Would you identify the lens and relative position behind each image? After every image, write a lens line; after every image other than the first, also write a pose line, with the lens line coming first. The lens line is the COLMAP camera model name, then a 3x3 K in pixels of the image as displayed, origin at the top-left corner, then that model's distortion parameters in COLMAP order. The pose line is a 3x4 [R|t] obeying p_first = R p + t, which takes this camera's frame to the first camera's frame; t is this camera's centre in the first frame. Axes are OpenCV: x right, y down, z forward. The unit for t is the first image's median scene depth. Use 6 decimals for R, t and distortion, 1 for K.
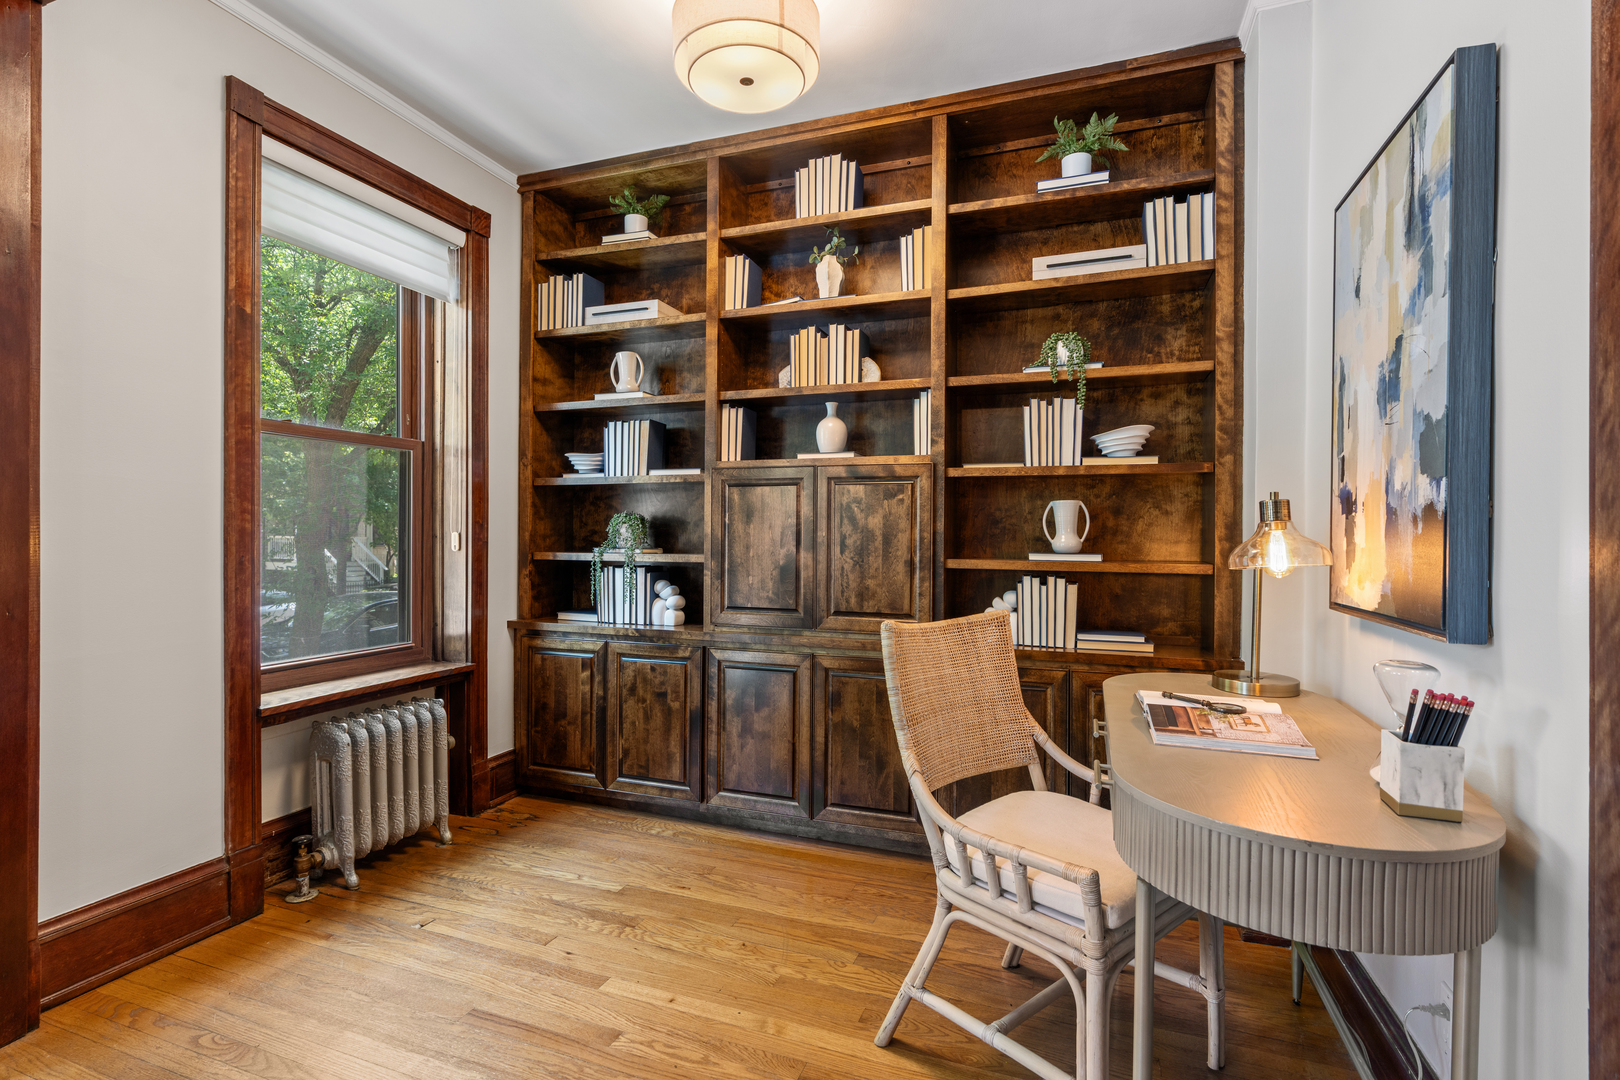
lens RADIAL K [[762.7, 0, 804.4], [0, 762.7, 537.6], [0, 0, 1]] dist [-0.007204, 0.001593]
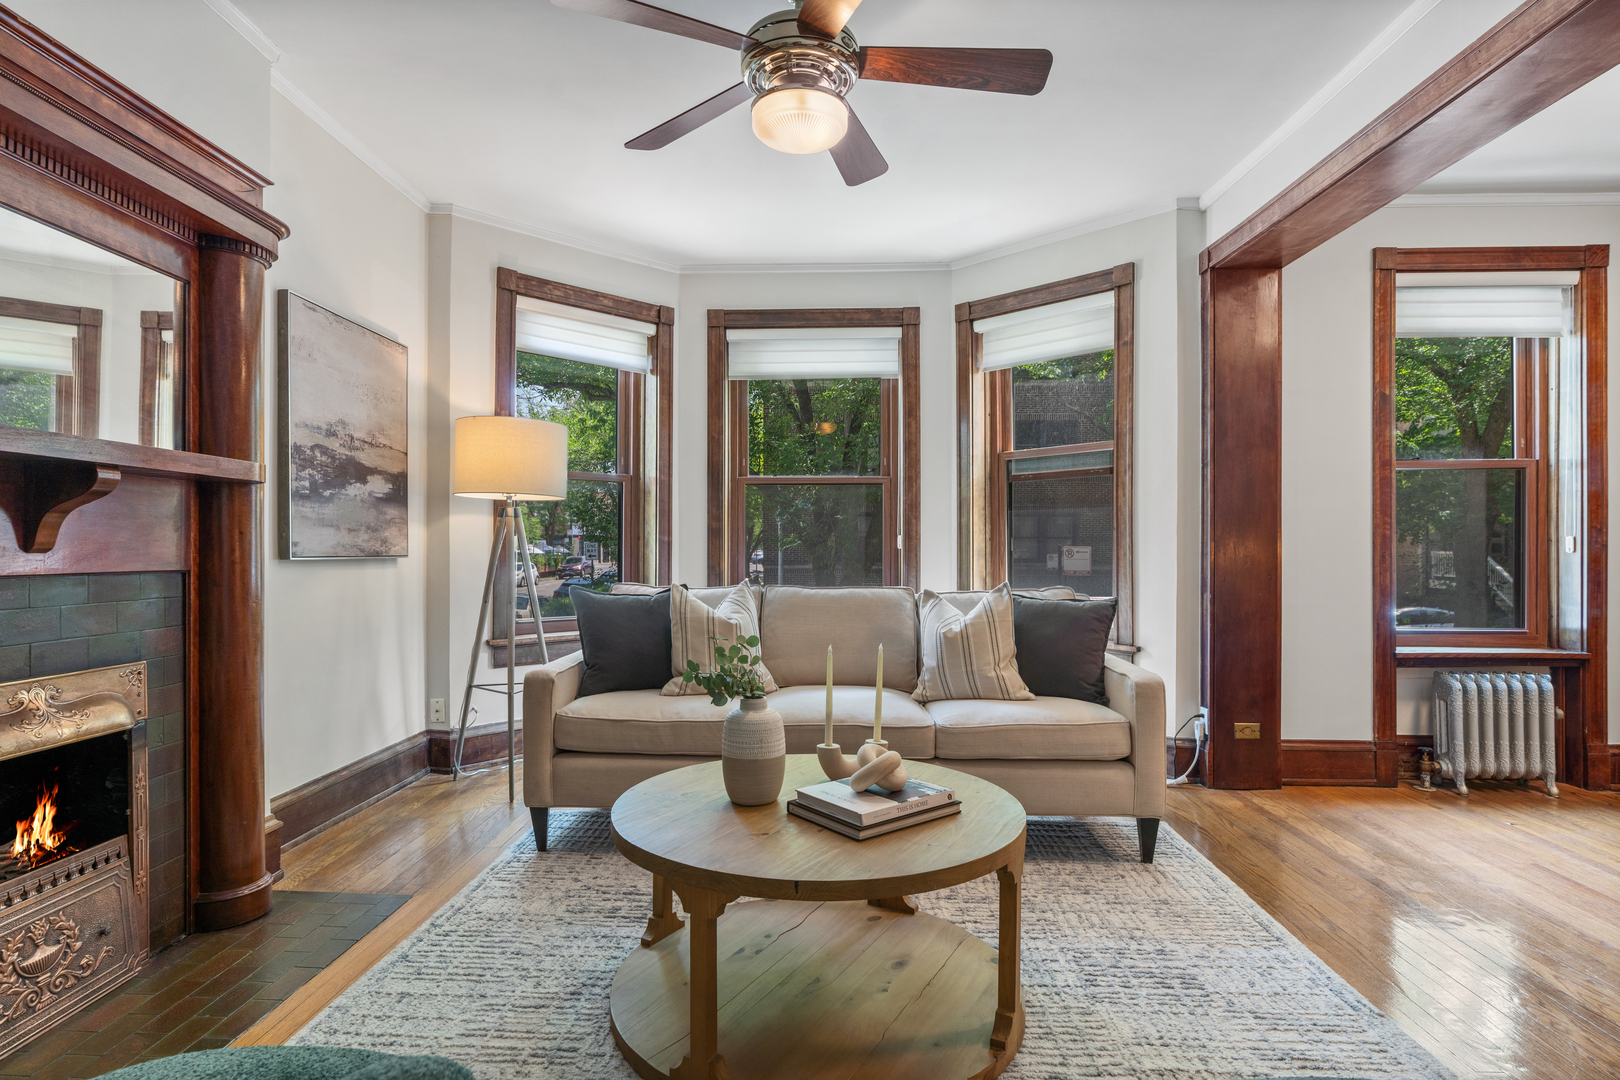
lens RADIAL K [[851.2, 0, 796.5], [0, 851.2, 546.0], [0, 0, 1]] dist [-0.004715, 0.003408]
pose [[0.306636, -0.006487, -0.951805, 0.452951], [-0.003707, 0.999961, -0.008009, 0.025076], [0.951820, 0.005984, 0.306600, -0.560498]]
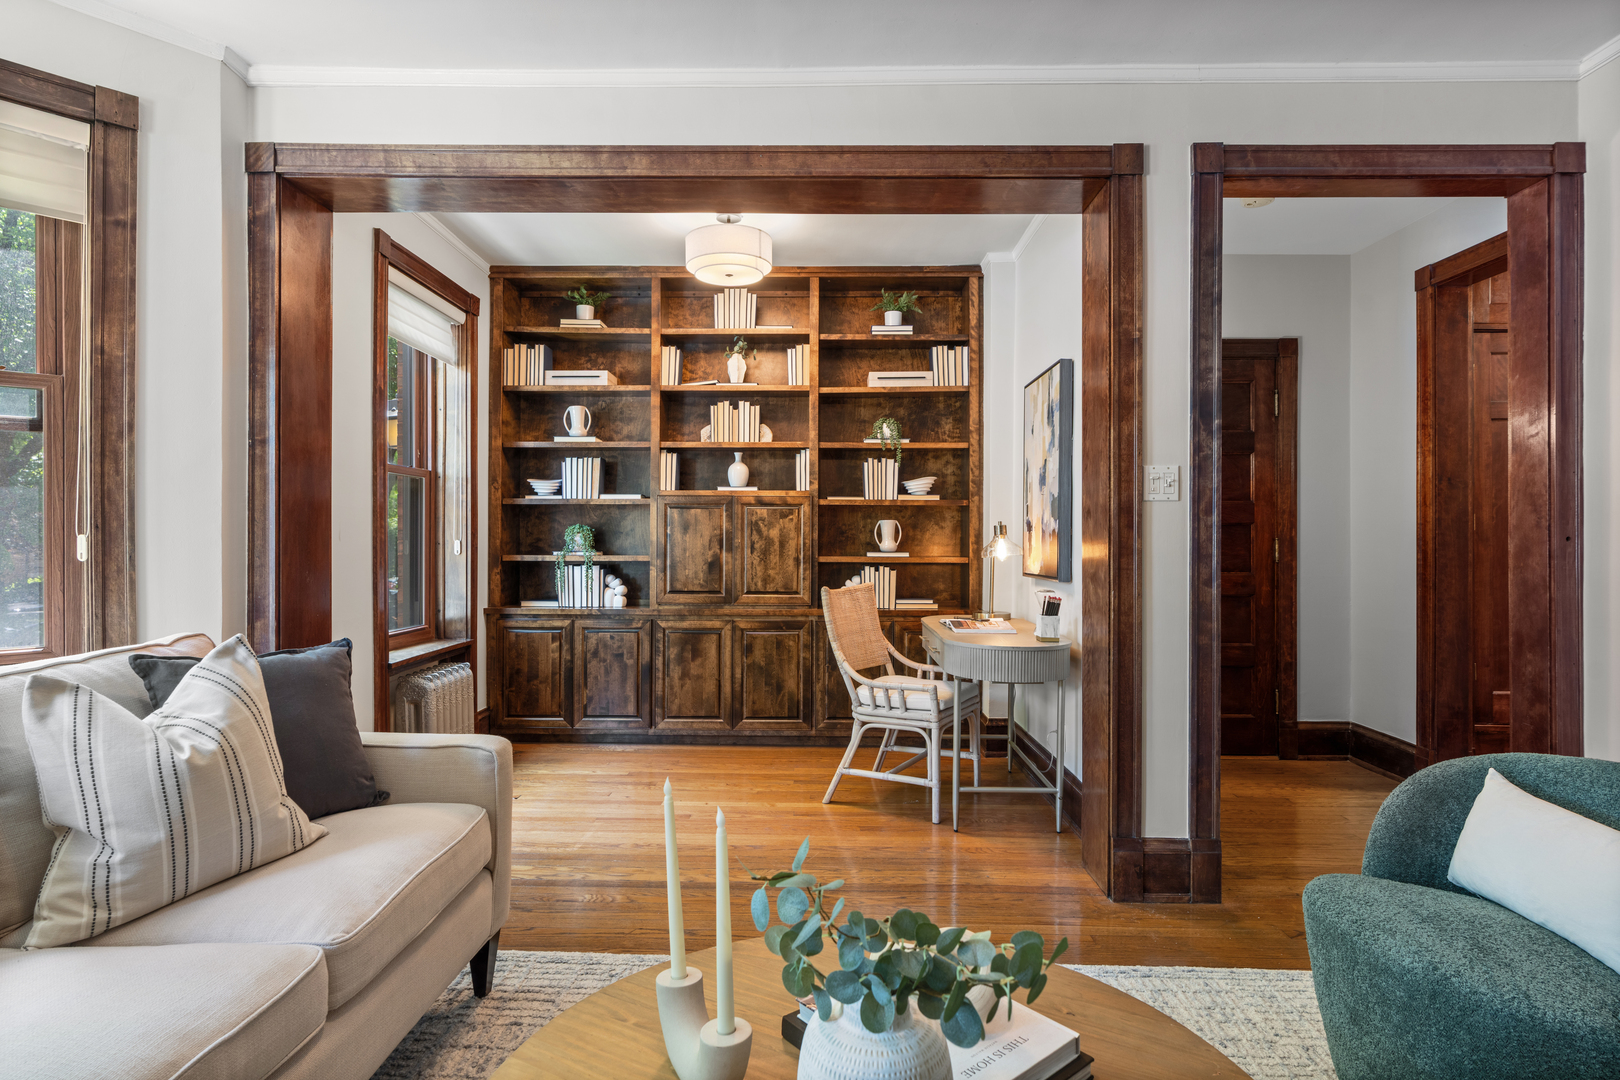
lens RADIAL K [[828.7, 0, 810.0], [0, 828.7, 540.2], [0, 0, 1]] dist [-0.005089, 0.000567]
pose [[0.943862, -0.003000, 0.330326, -0.405326], [0.003556, 0.999993, -0.001077, -0.003682], [-0.330321, 0.002191, 0.943866, -0.631942]]
